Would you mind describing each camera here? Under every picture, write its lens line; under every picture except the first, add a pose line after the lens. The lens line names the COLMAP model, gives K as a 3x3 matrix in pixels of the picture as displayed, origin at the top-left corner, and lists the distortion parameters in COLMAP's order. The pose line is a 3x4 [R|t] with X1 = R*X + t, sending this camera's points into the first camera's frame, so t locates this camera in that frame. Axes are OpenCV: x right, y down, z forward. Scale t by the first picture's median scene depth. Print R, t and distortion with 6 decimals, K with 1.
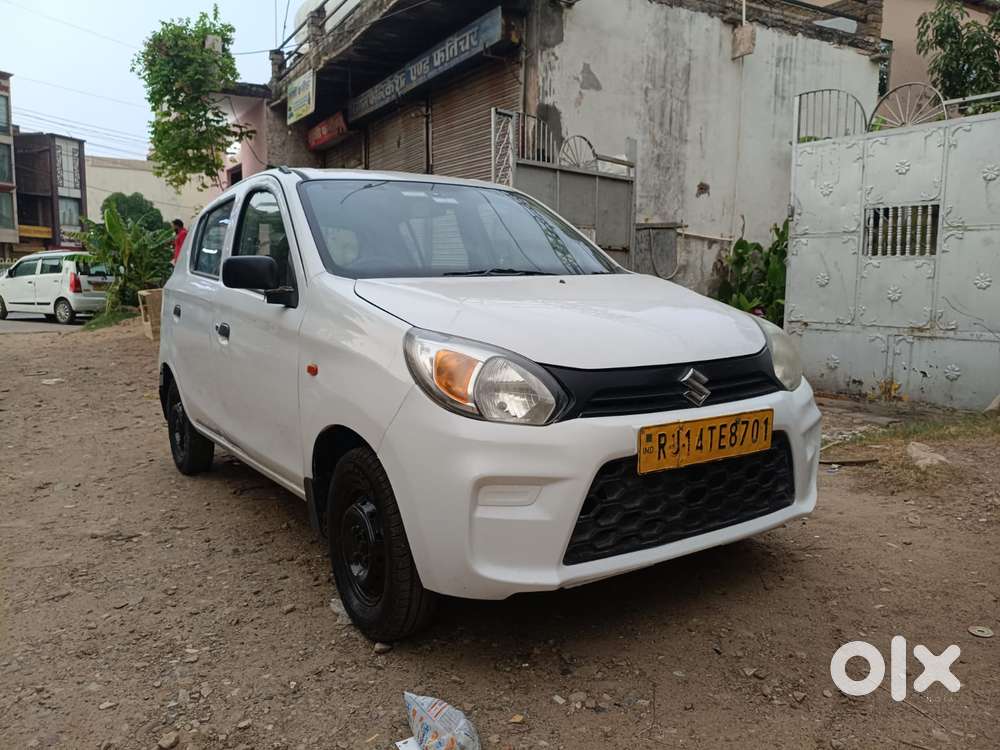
lens RADIAL K [[776.9, 0, 489.5], [0, 776.9, 377.3], [0, 0, 1]] dist [0.019675, -0.038775]
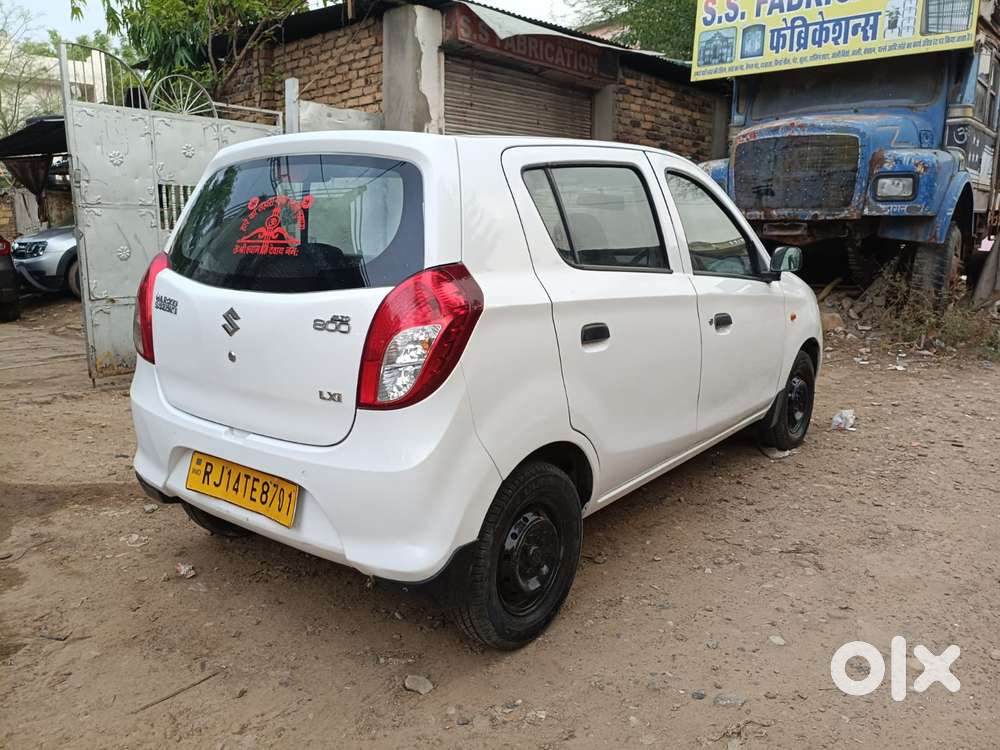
lens RADIAL K [[776.9, 0, 507.3], [0, 776.9, 379.1], [0, 0, 1]] dist [0.019675, -0.038775]
pose [[-0.340776, -0.172651, 0.924155, -1.258592], [0.115642, 0.967831, 0.223452, -0.257820], [-0.933005, 0.183018, -0.309848, 1.691847]]
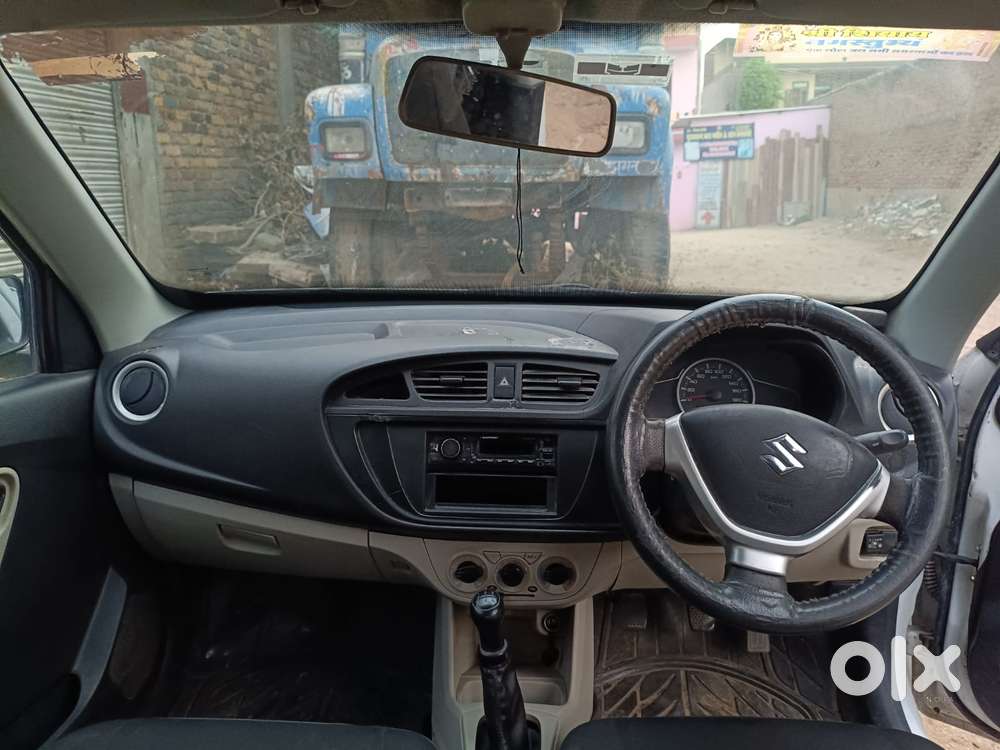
lens RADIAL K [[776.9, 0, 494.3], [0, 776.9, 376.0], [0, 0, 1]] dist [0.019675, -0.038775]
pose [[-0.806311, -0.131890, 0.576600, -0.243482], [0.080297, 0.941392, 0.327618, -0.239506], [-0.586016, 0.310461, -0.748464, 1.325344]]
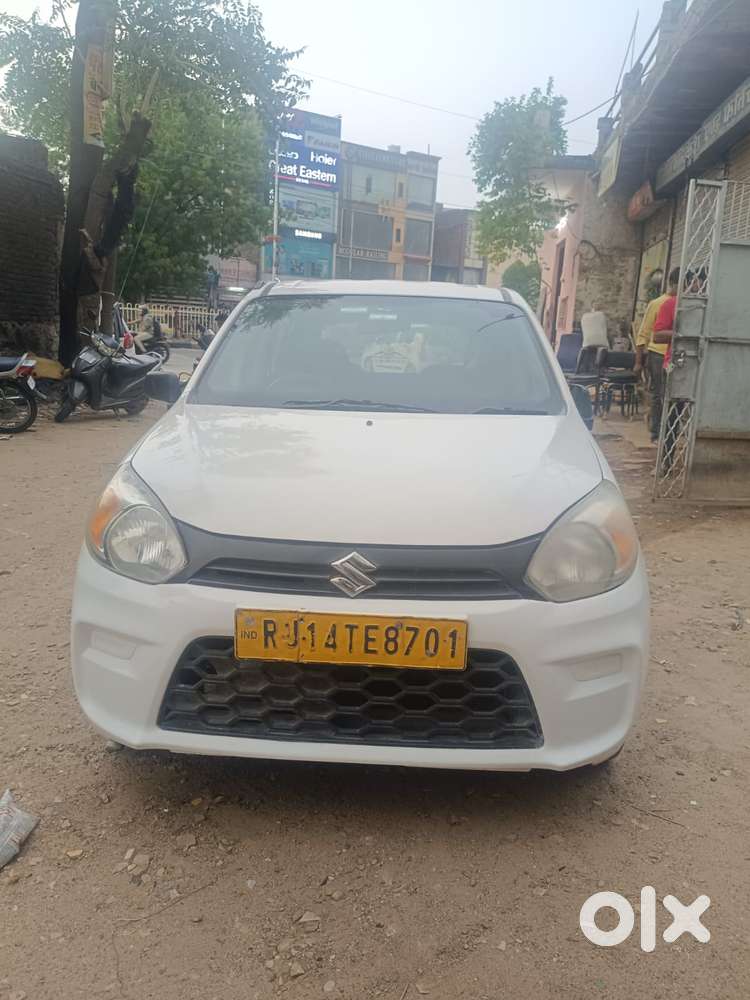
lens RADIAL K [[776.9, 0, 378.9], [0, 776.9, 494.2], [0, 0, 1]] dist [0.019675, -0.038775]
pose [[0.807835, 0.151397, -0.569633, 0.535602], [-0.115473, 0.988372, 0.098929, -0.113279], [0.577987, -0.014141, 0.815923, 0.237019]]
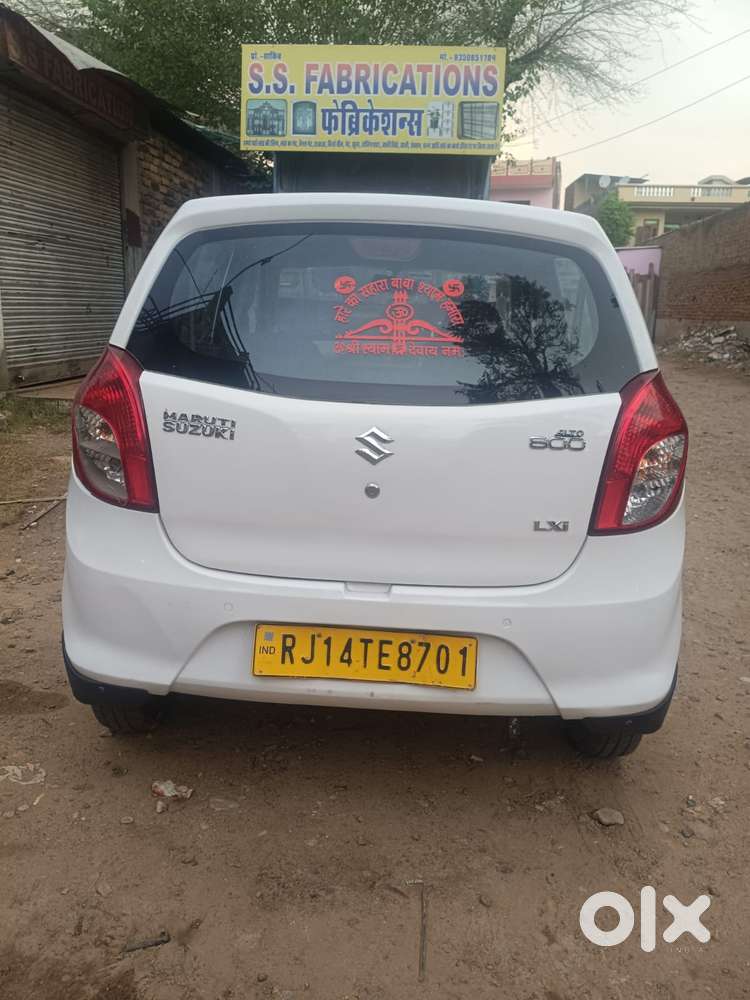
lens RADIAL K [[776.9, 0, 375.8], [0, 776.9, 502.3], [0, 0, 1]] dist [0.019675, -0.038775]
pose [[-0.817087, -0.158976, 0.554163, -0.787453], [0.043903, 0.941279, 0.334764, -0.324771], [-0.574841, 0.297860, -0.762127, 2.140938]]
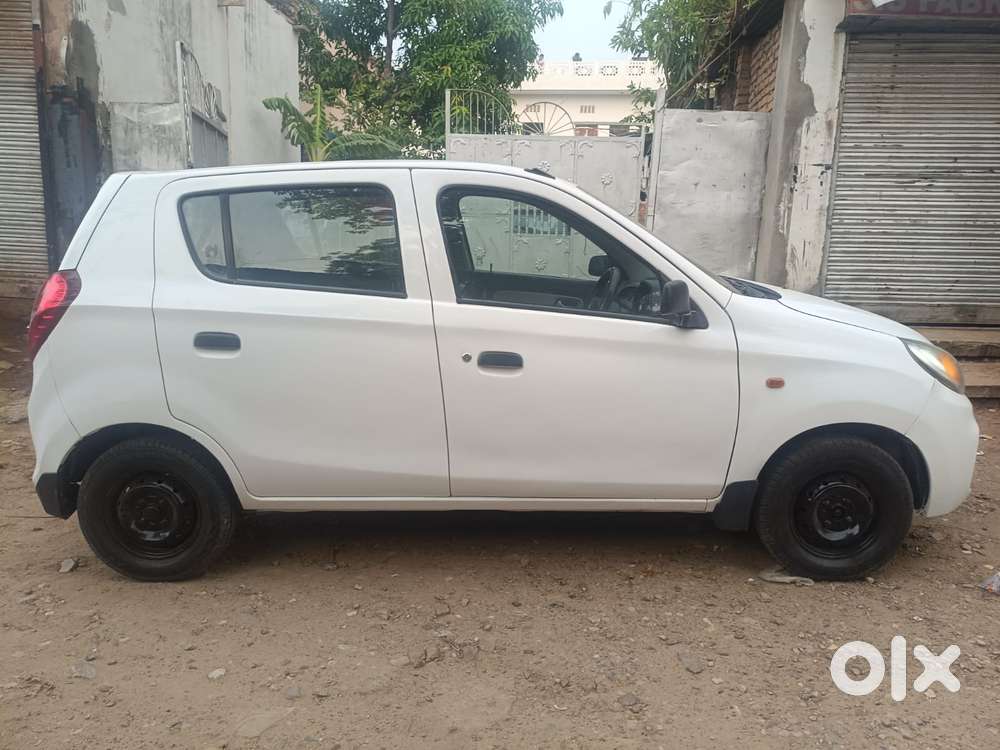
lens RADIAL K [[776.9, 0, 509.5], [0, 776.9, 374.1], [0, 0, 1]] dist [0.019675, -0.038775]
pose [[0.541046, -0.150379, 0.827439, -1.105867], [0.086030, 0.988619, 0.123418, -0.157893], [-0.836581, 0.004410, 0.547825, 0.571969]]
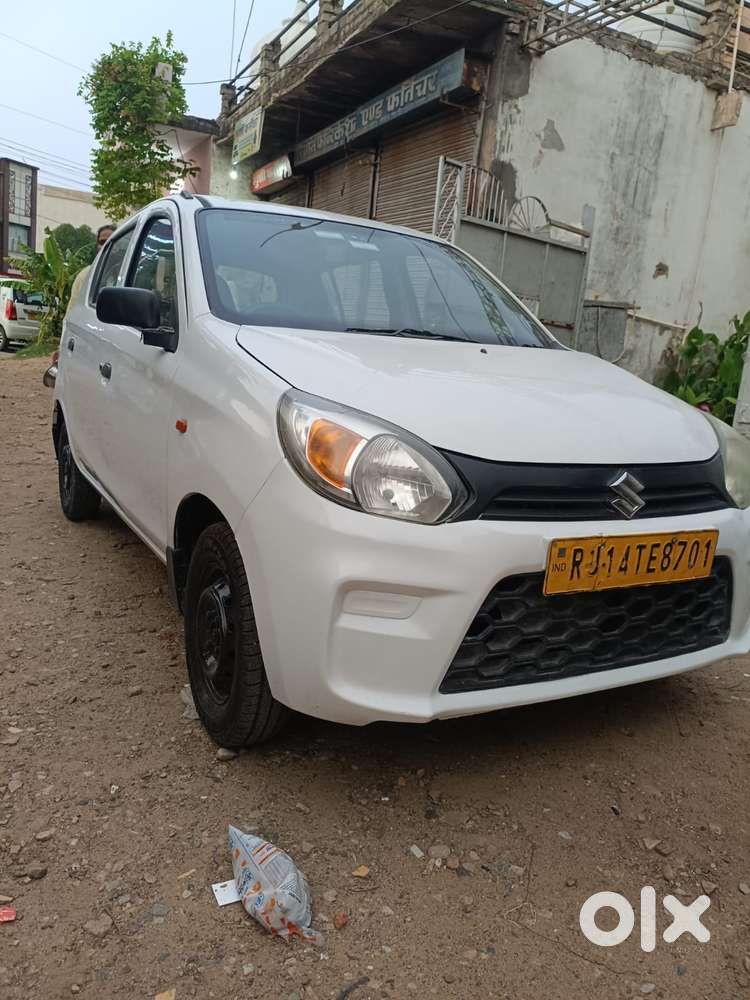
lens RADIAL K [[776.9, 0, 373.0], [0, 776.9, 493.1], [0, 0, 1]] dist [0.019675, -0.038775]
pose [[0.993063, 0.105213, -0.052496, 0.029353], [-0.101657, 0.992604, 0.066355, -0.011760], [0.059089, -0.060558, 0.996414, 0.118438]]
